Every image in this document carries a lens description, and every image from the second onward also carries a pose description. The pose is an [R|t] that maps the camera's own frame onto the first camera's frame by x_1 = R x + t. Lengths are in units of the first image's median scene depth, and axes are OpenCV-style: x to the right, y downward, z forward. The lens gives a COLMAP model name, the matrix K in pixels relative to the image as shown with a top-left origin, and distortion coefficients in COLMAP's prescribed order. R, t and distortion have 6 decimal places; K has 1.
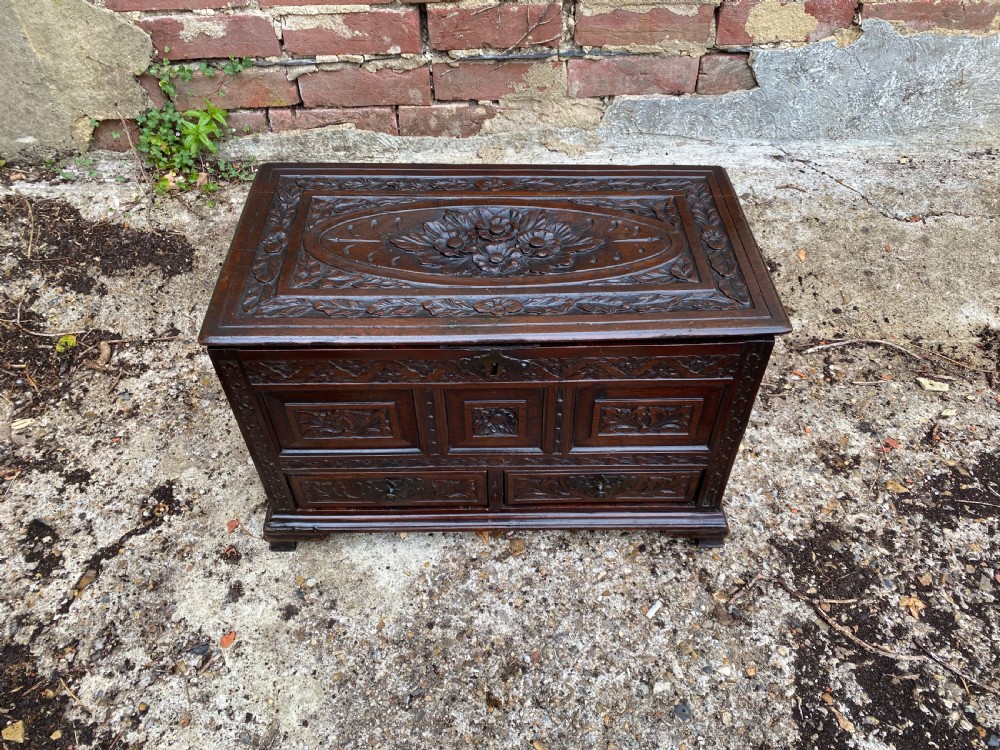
lens RADIAL K [[768.8, 0, 515.2], [0, 768.8, 384.1], [0, 0, 1]] dist [0.003675, 0.005044]
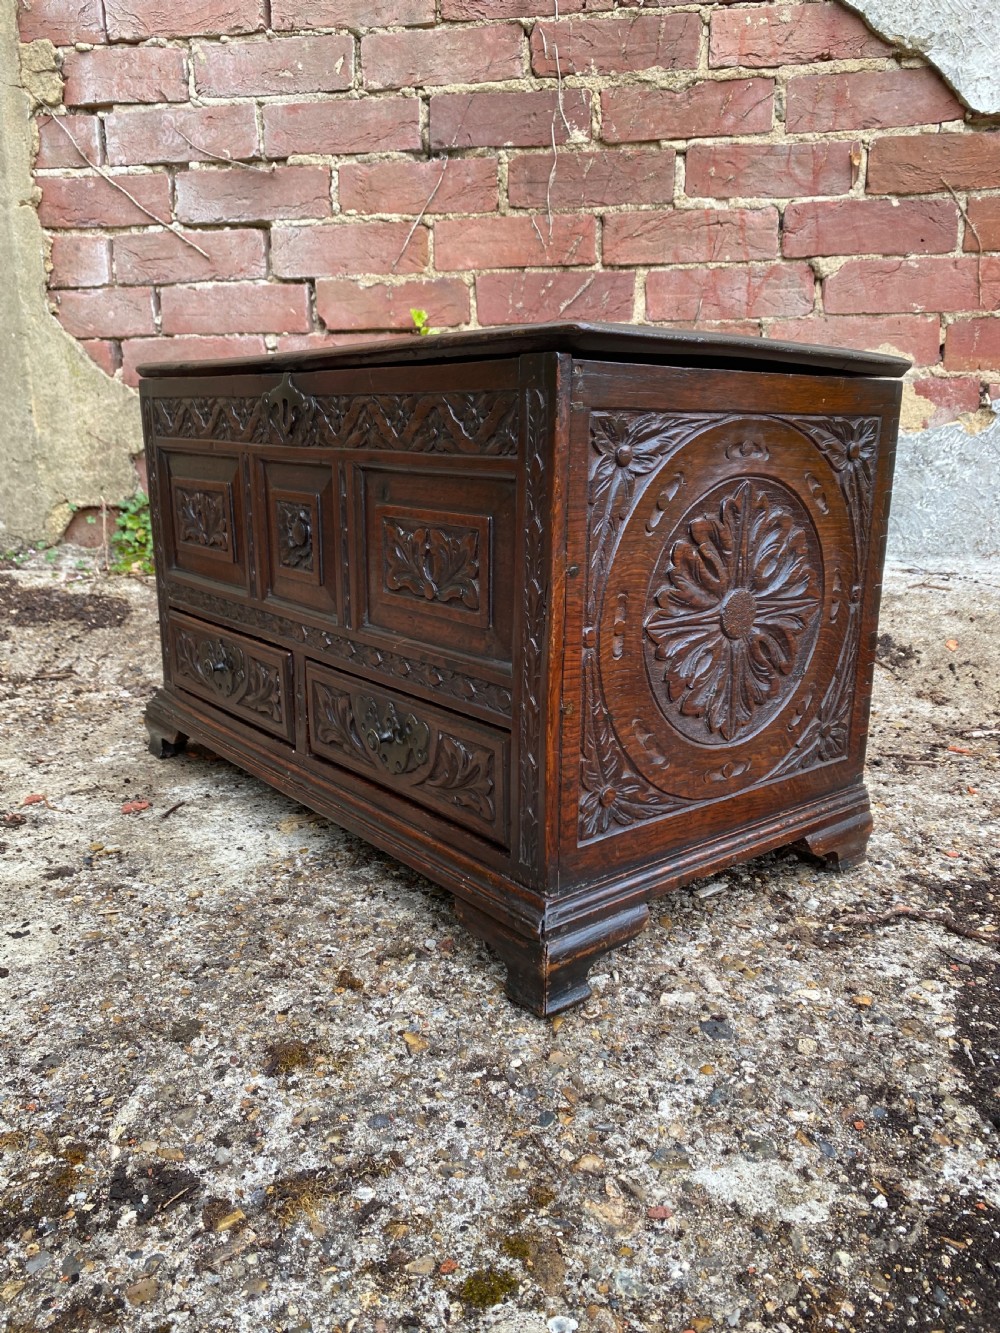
lens RADIAL K [[1024.8, 0, 495.0], [0, 1024.8, 644.1], [0, 0, 1]] dist [0.003675, 0.005044]
pose [[0.987629, 0.035673, -0.152699, 0.154876], [-0.114057, 0.831685, -0.543406, 0.540819], [0.107613, 0.554100, 0.825465, 0.279175]]
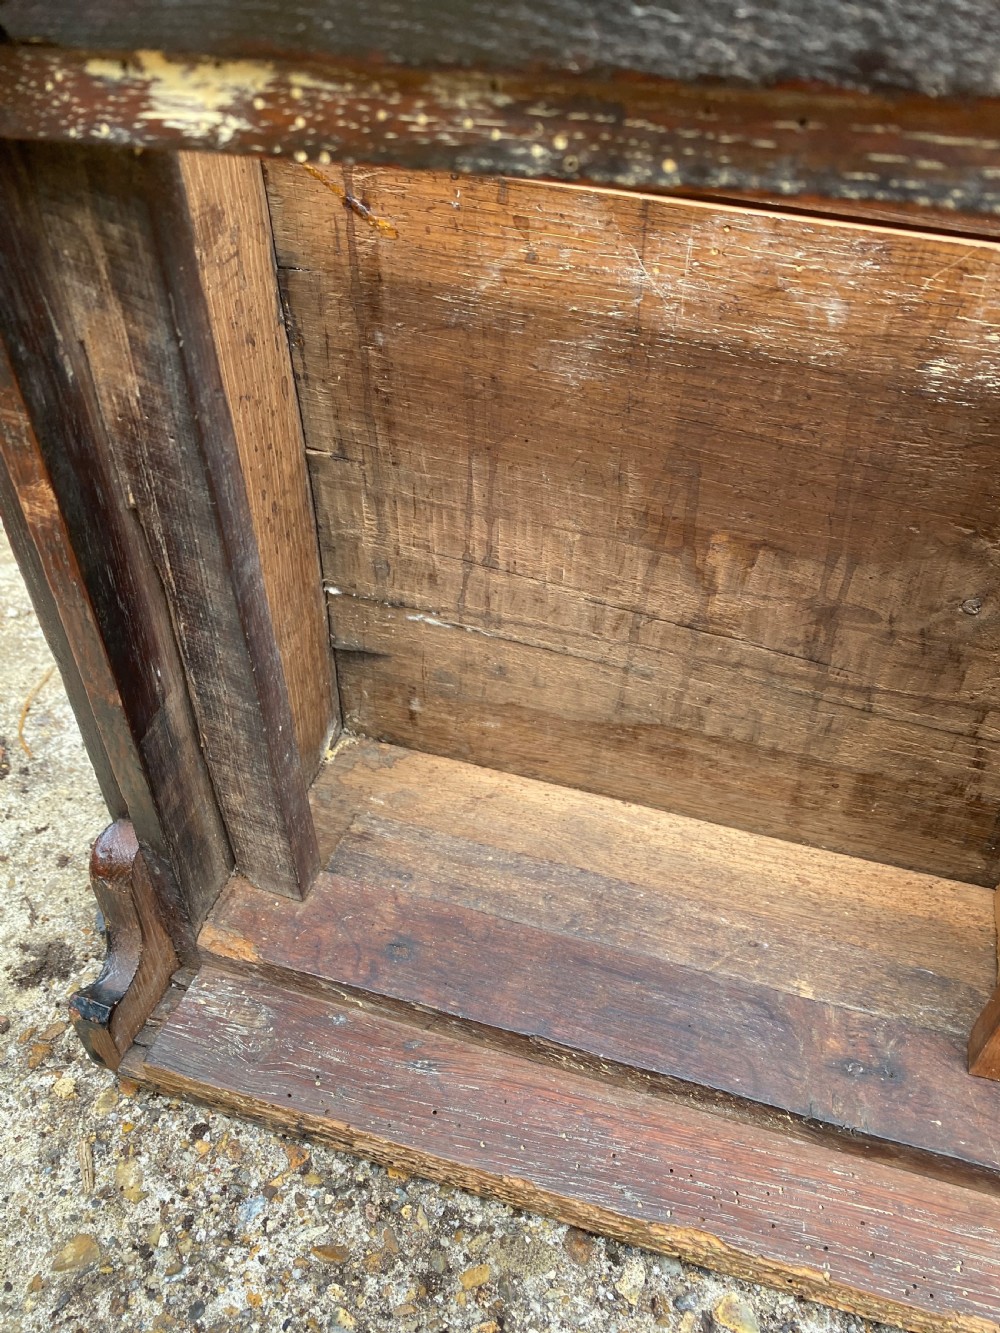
lens RADIAL K [[1024.8, 0, 499.7], [0, 1024.8, 671.8], [0, 0, 1]] dist [0.003675, 0.005044]
pose [[0.950395, 0.201599, -0.236871, -0.053880], [-0.231733, 0.966892, -0.106866, 0.187483], [0.207484, 0.156456, 0.965646, 0.631071]]
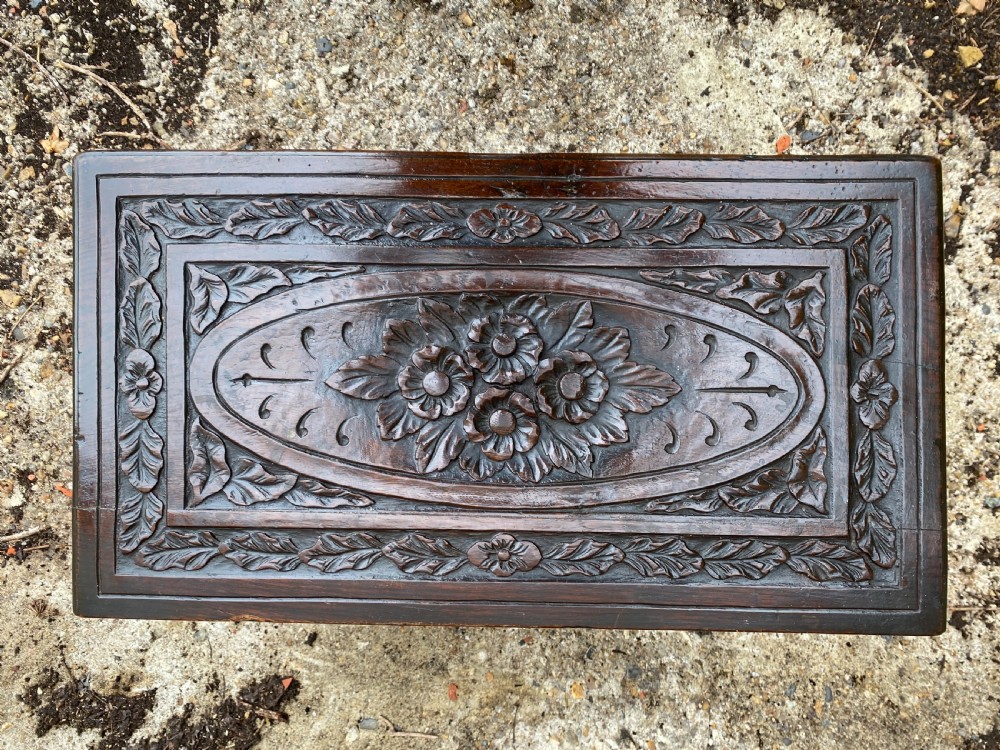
lens RADIAL K [[768.8, 0, 479.9], [0, 768.8, 380.6], [0, 0, 1]] dist [0.003675, 0.005044]
pose [[-0.998079, -0.061687, 0.005663, -0.020301], [0.048414, -0.719746, 0.692548, -0.543422], [-0.038645, 0.691492, 0.721350, 0.511482]]
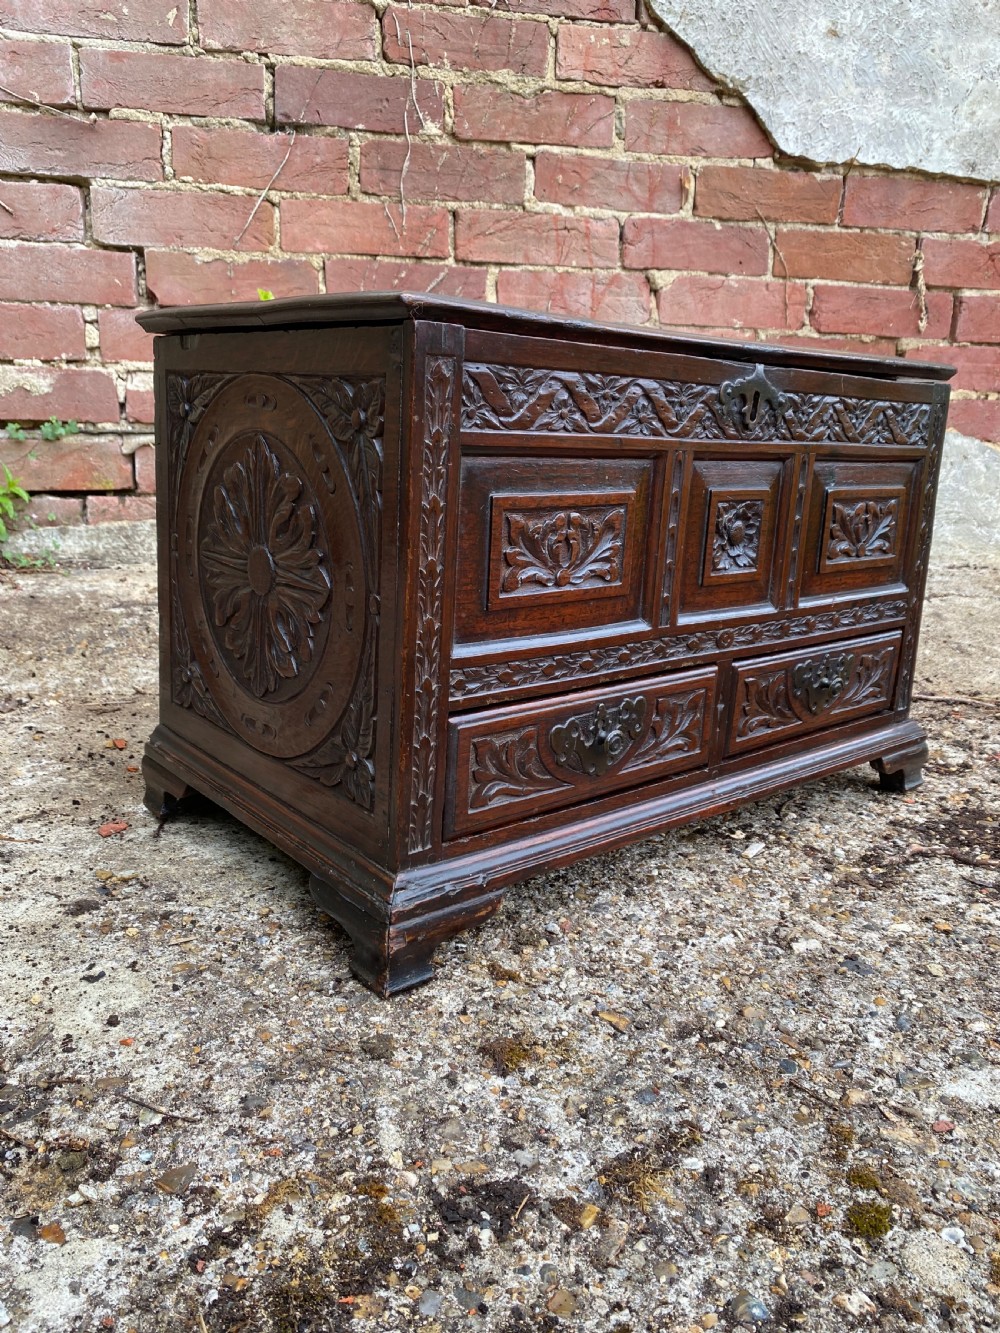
lens RADIAL K [[1024.8, 0, 515.2], [0, 1024.8, 650.8], [0, 0, 1]] dist [0.003675, 0.005044]
pose [[0.984572, -0.001625, 0.174973, -0.127480], [0.098363, 0.832150, -0.545757, 0.554144], [-0.144717, 0.554548, 0.819471, 0.300126]]
